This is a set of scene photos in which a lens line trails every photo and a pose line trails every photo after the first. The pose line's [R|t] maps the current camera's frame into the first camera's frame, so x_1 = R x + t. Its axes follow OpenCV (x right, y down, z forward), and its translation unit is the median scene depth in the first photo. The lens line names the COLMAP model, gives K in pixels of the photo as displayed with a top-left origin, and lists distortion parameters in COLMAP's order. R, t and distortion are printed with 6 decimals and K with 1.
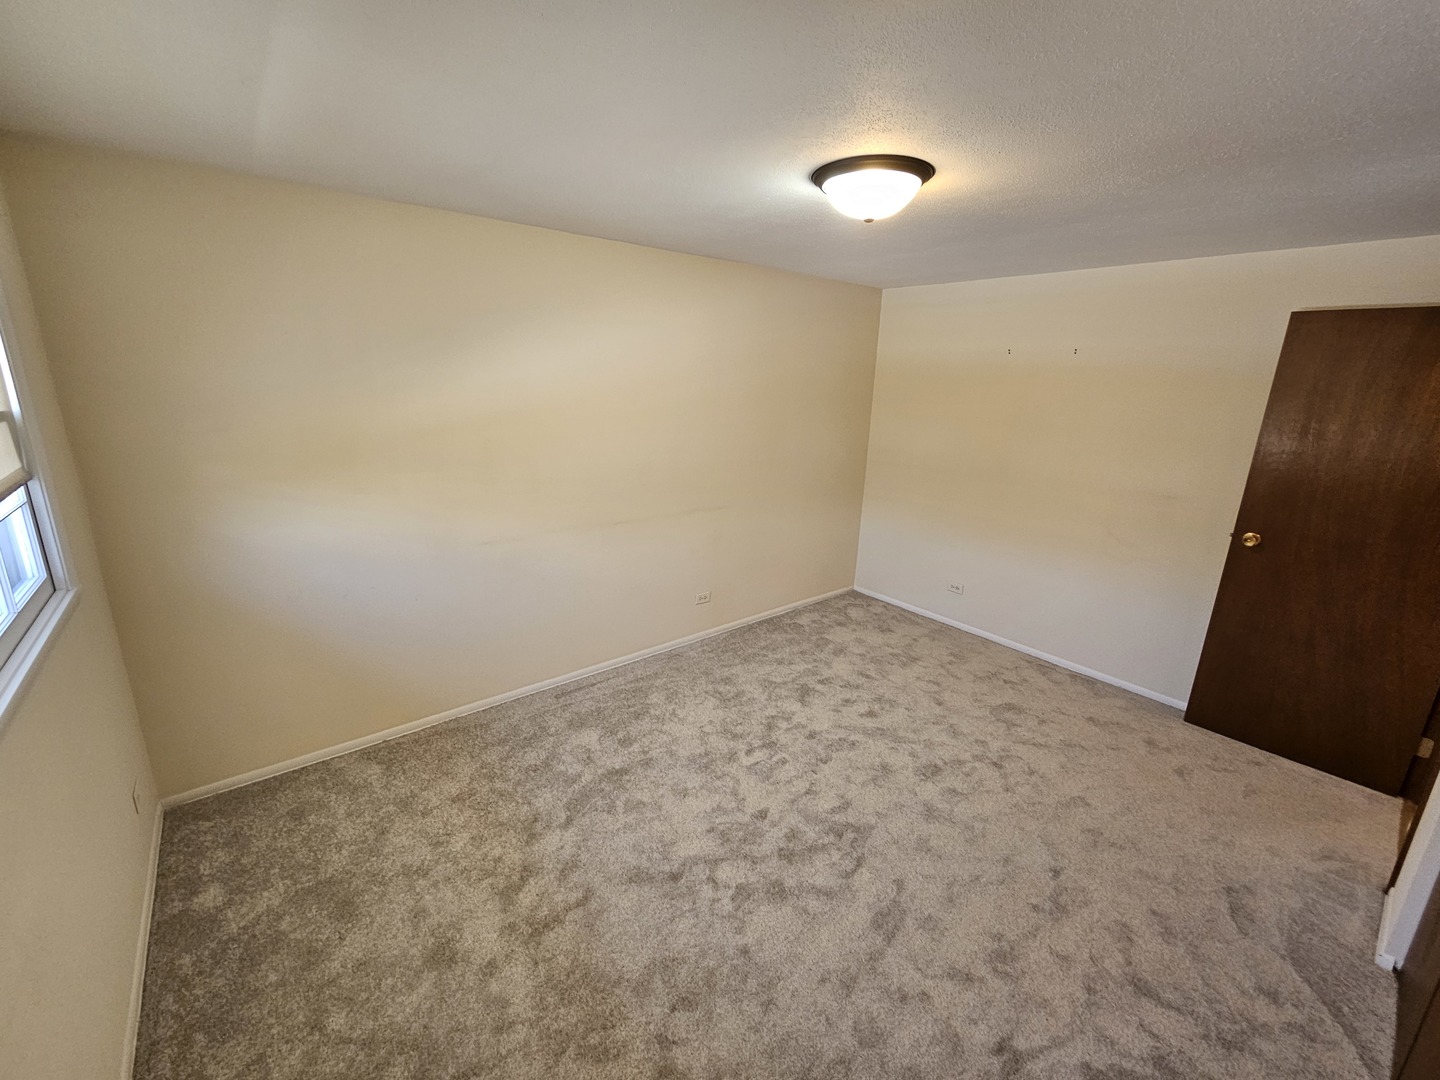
lens RADIAL K [[592.7, 0, 720.0], [0, 592.7, 540.0], [0, 0, 1]] dist [-0.000943, -0.000076]
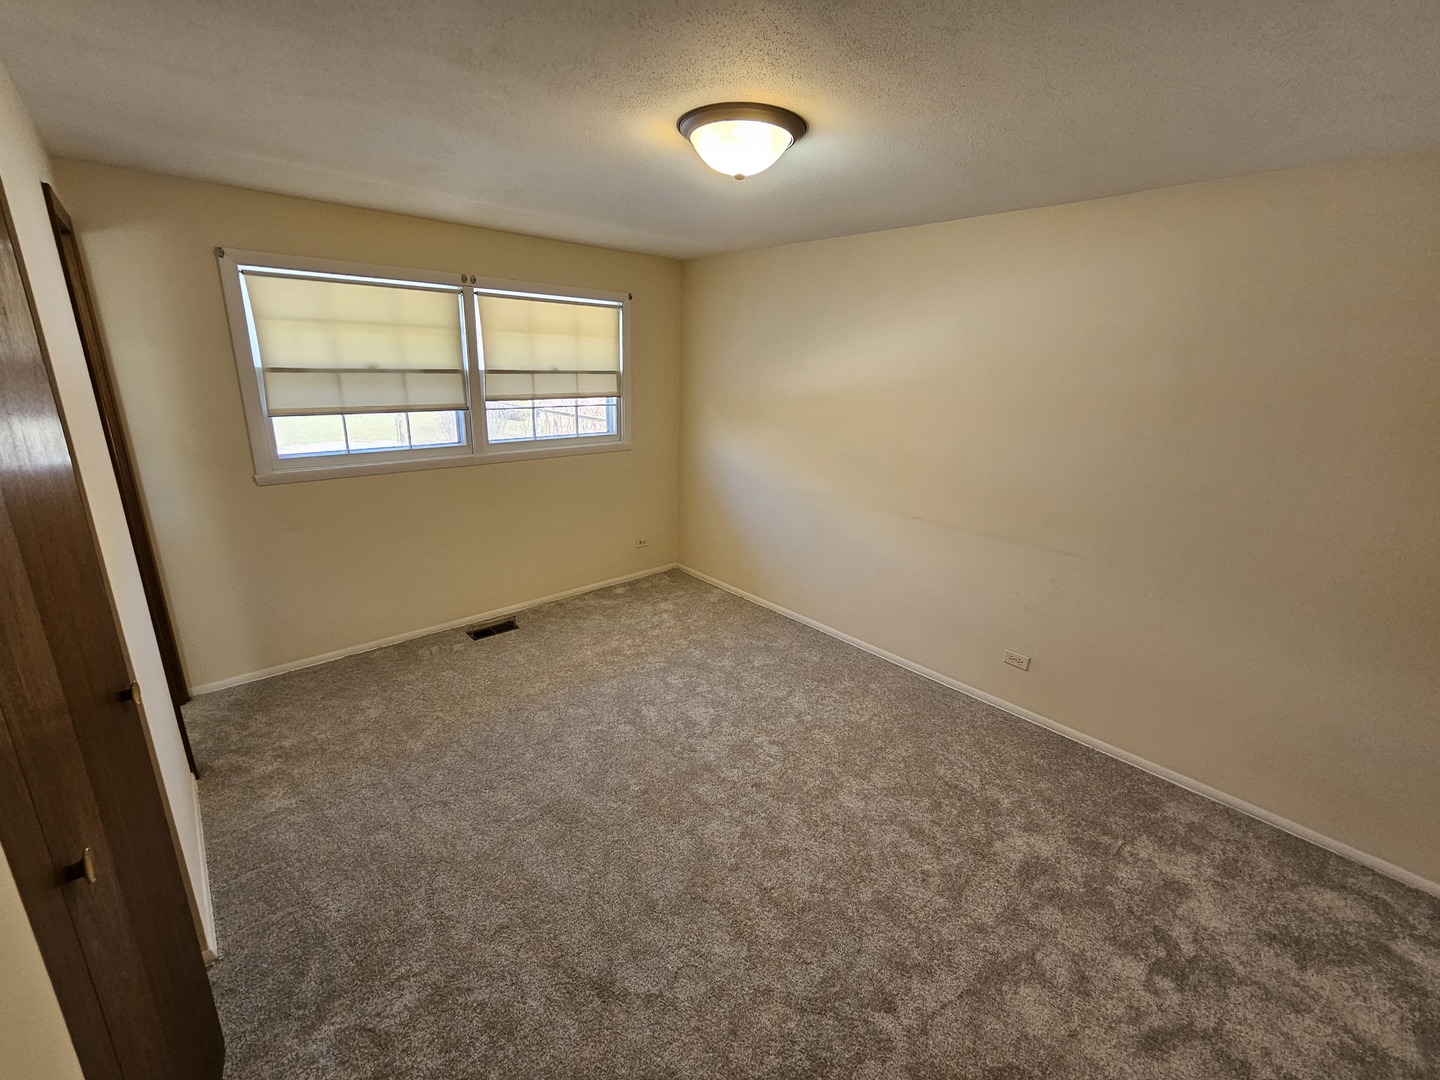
lens RADIAL K [[592.7, 0, 720.0], [0, 592.7, 540.0], [0, 0, 1]] dist [-0.000943, -0.000076]
pose [[0.061609, 0.268992, -0.961170, 0.692016], [-0.304062, 0.922284, 0.238619, -0.119630], [0.950658, 0.277554, 0.138611, 0.527190]]
